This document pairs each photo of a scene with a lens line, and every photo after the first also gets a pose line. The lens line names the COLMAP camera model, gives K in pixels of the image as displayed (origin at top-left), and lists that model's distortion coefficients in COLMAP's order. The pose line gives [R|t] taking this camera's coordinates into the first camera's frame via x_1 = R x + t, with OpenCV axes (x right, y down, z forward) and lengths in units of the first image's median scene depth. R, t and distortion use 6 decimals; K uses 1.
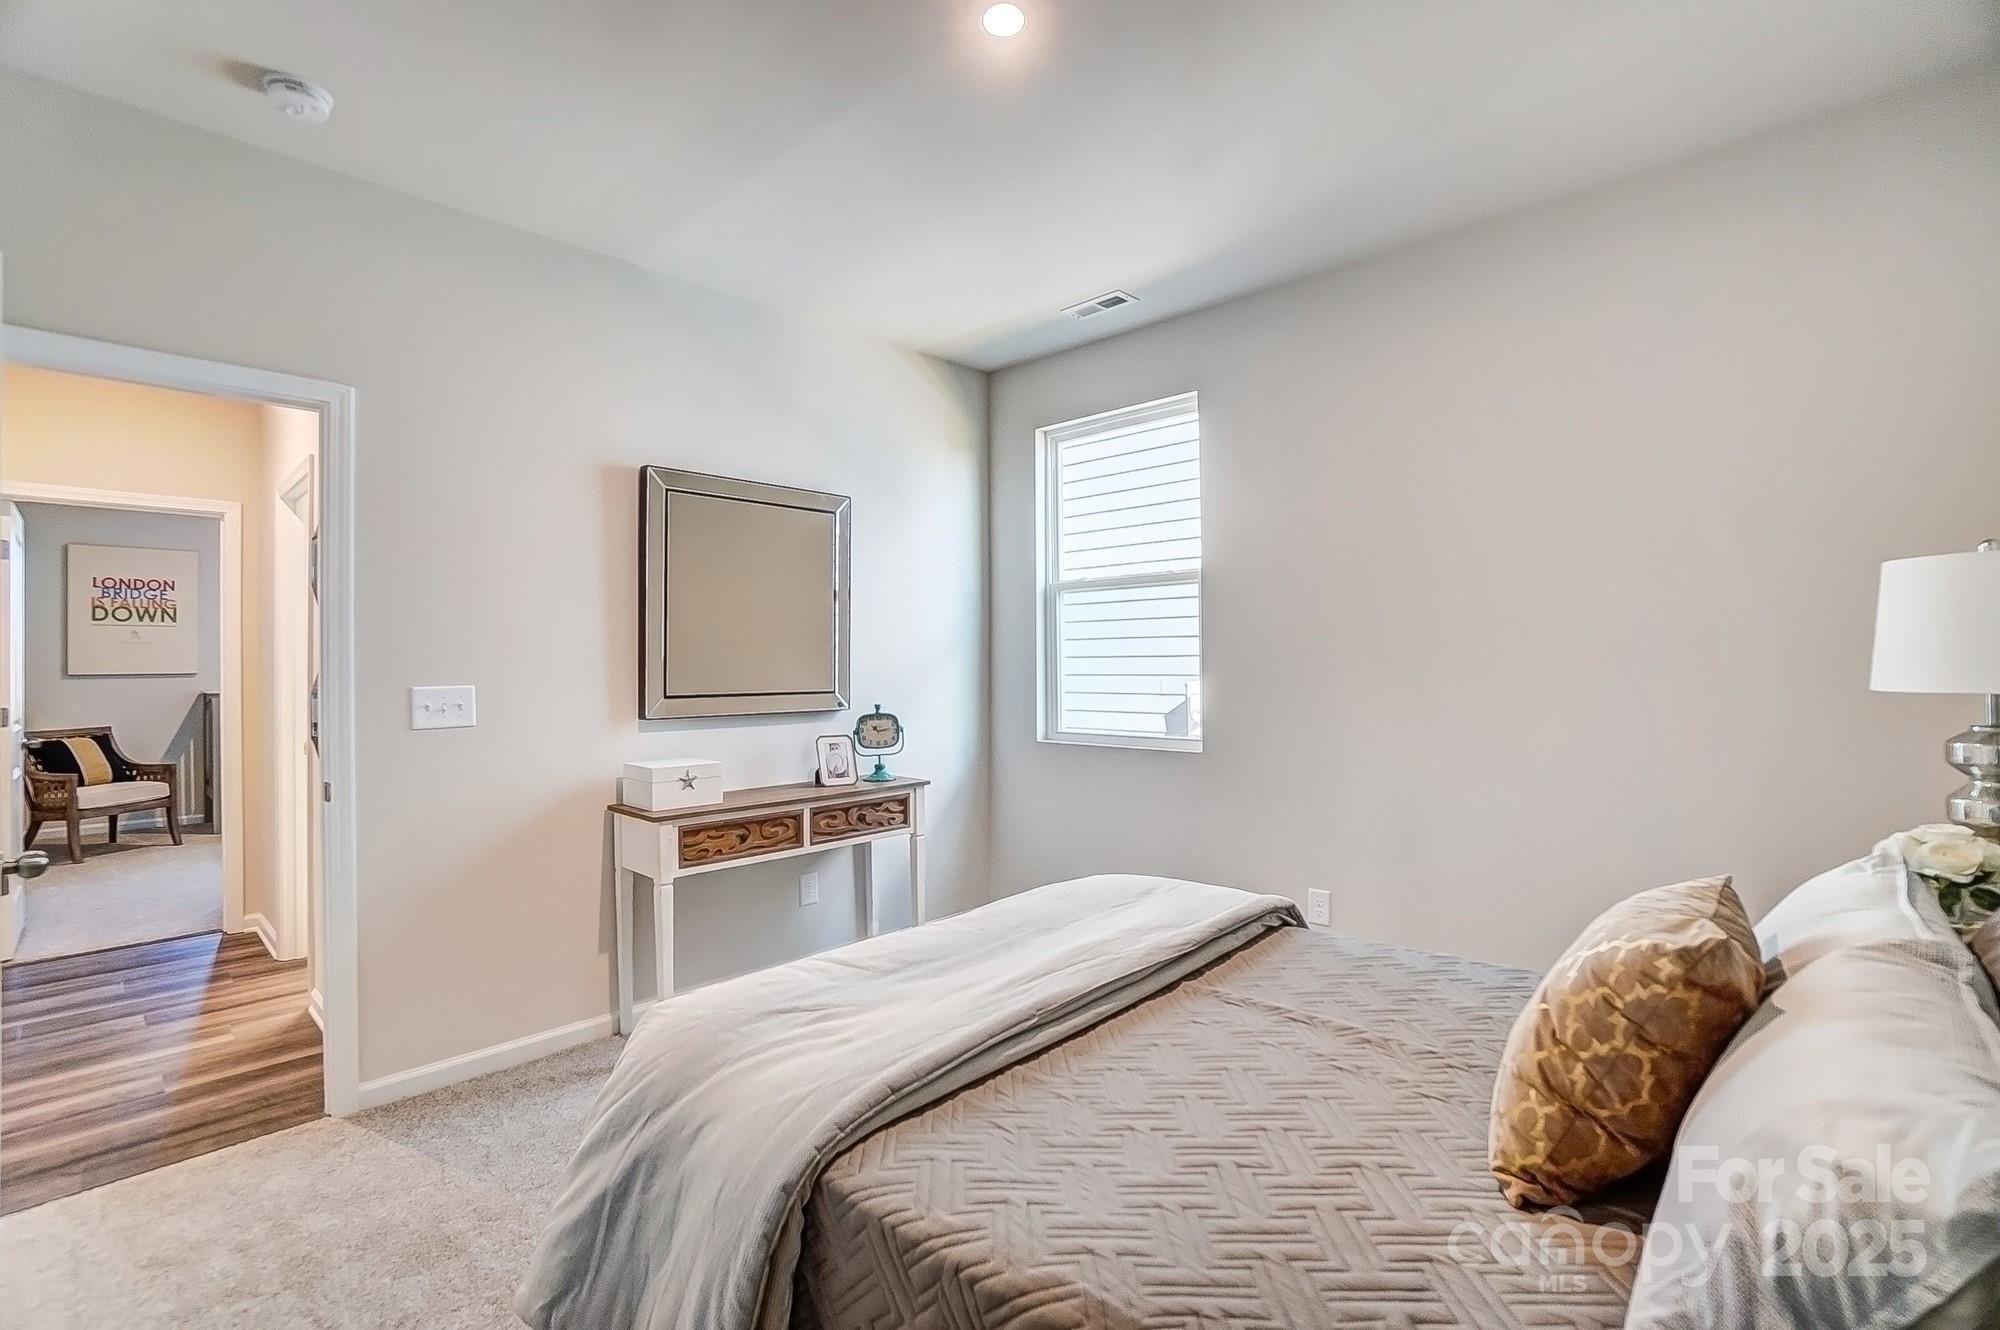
lens RADIAL K [[887.0, 0, 997.3], [0, 887.0, 669.6], [0, 0, 1]] dist [-0.037131, 0.000886]
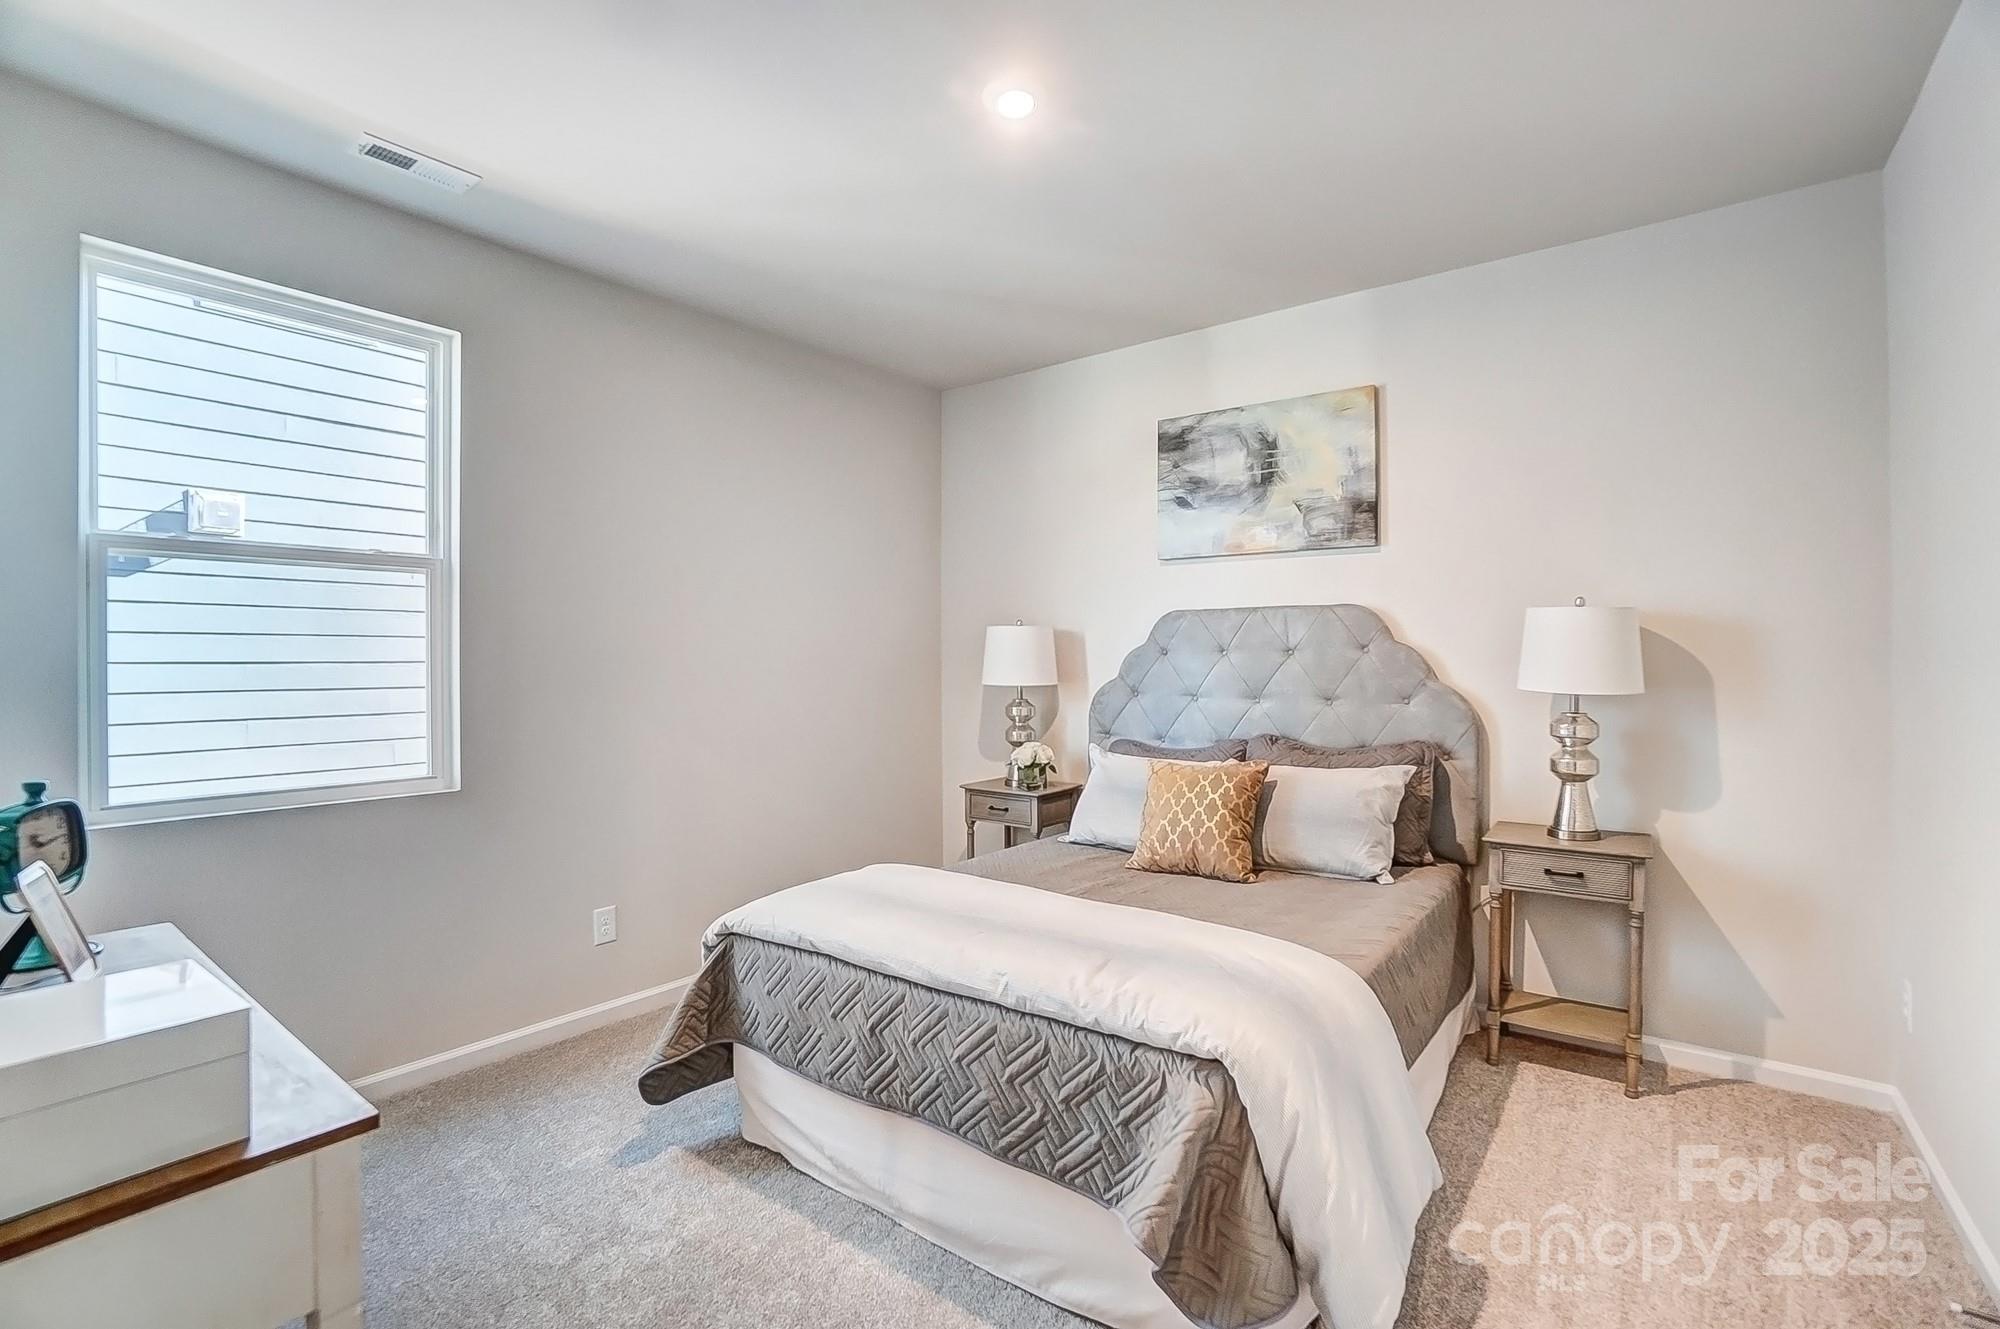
lens RADIAL K [[887.0, 0, 995.9], [0, 887.0, 660.0], [0, 0, 1]] dist [-0.037131, 0.000886]
pose [[-0.104830, -0.007586, 0.994461, -0.588470], [-0.006749, 0.999953, 0.006917, -0.026400], [-0.994467, -0.005986, -0.104876, 0.580874]]
